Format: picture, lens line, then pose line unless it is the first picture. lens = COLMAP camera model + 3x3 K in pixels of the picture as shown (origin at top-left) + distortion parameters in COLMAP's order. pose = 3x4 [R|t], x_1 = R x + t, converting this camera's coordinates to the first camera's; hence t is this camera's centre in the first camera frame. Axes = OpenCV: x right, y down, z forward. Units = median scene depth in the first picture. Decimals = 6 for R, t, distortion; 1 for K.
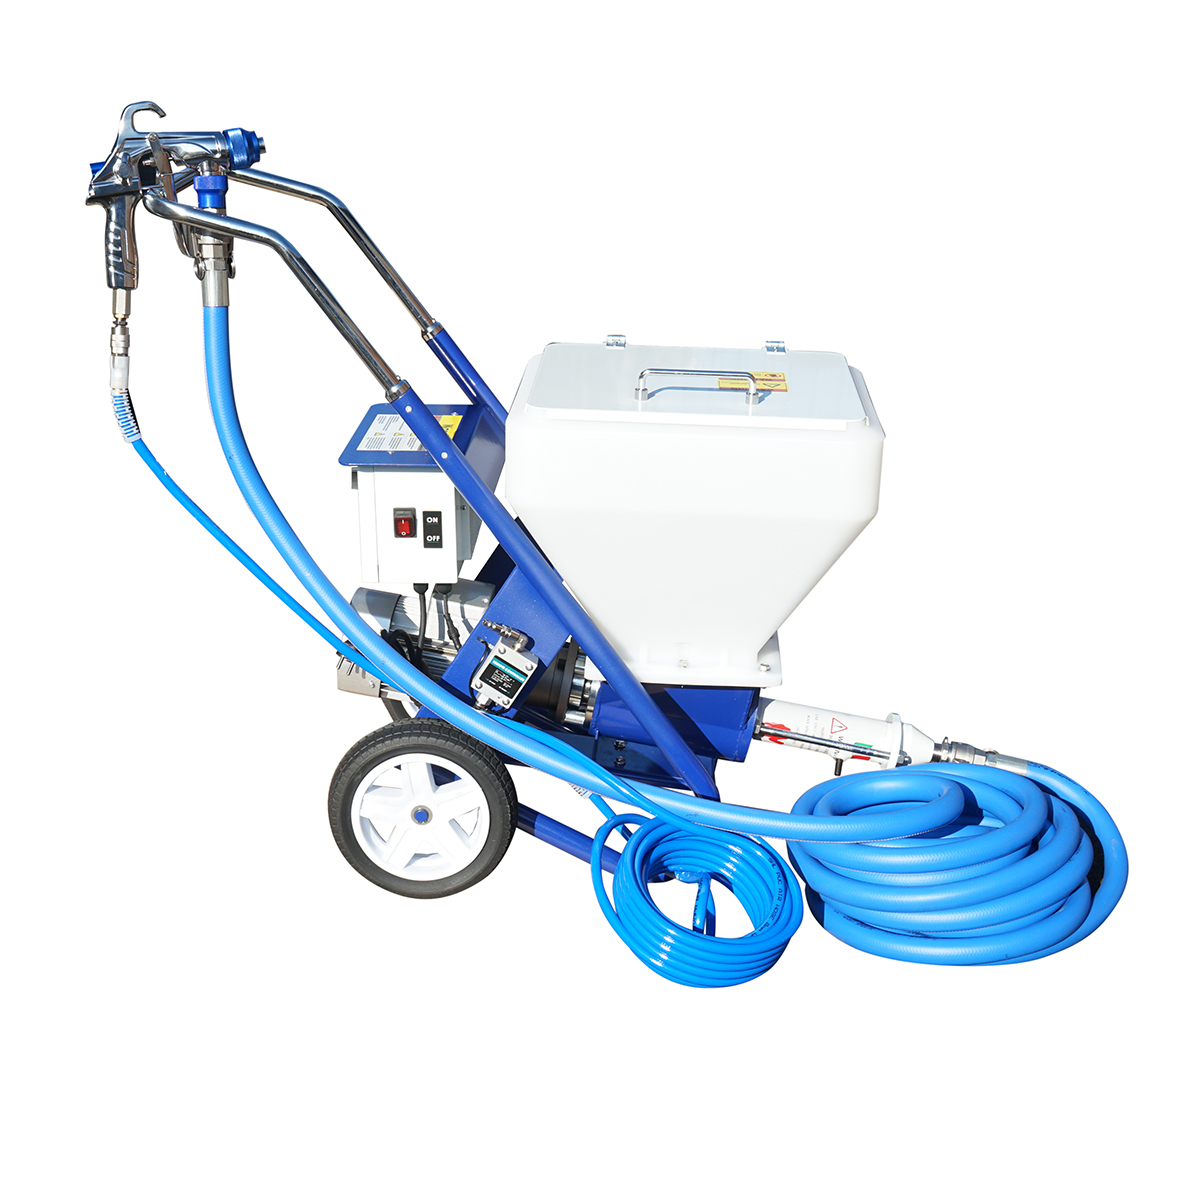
lens RADIAL K [[1762.2, 0, 600.0], [0, 1762.2, 600.0], [0, 0, 1]] dist [0.006206, 0.001001]
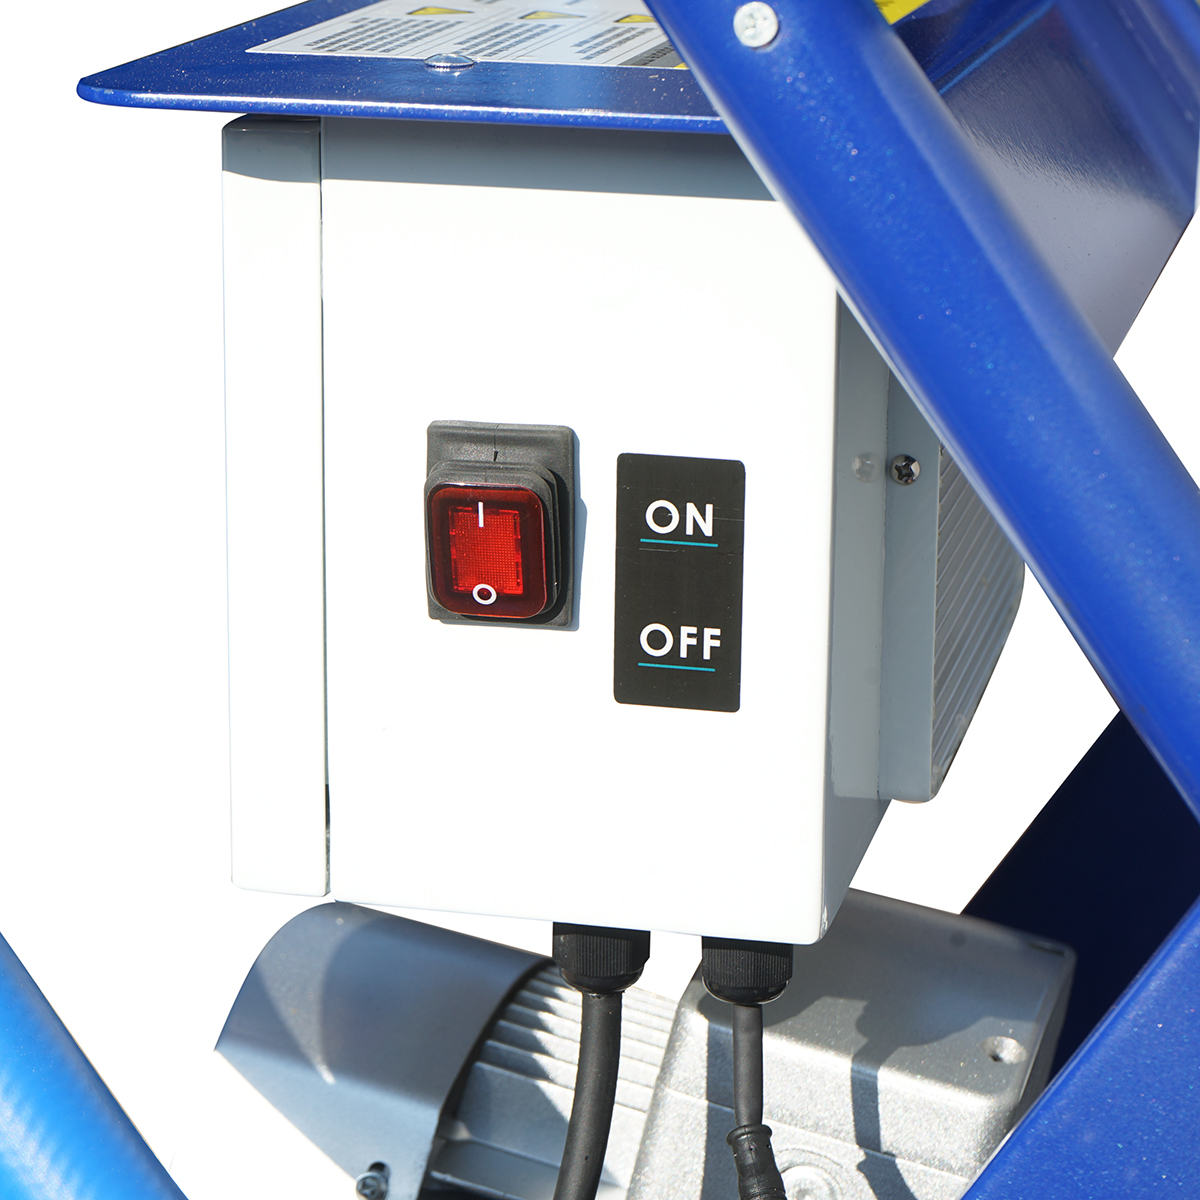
lens RADIAL K [[3816.4, 0, 600.0], [0, 3816.4, 600.0], [0, 0, 1]] dist [-0.114148, -2.675321]
pose [[0.978414, 0.066830, -0.195551, -0.037697], [-0.080460, 0.994790, -0.062598, -0.017527], [0.190348, 0.076980, 0.978694, 0.677898]]
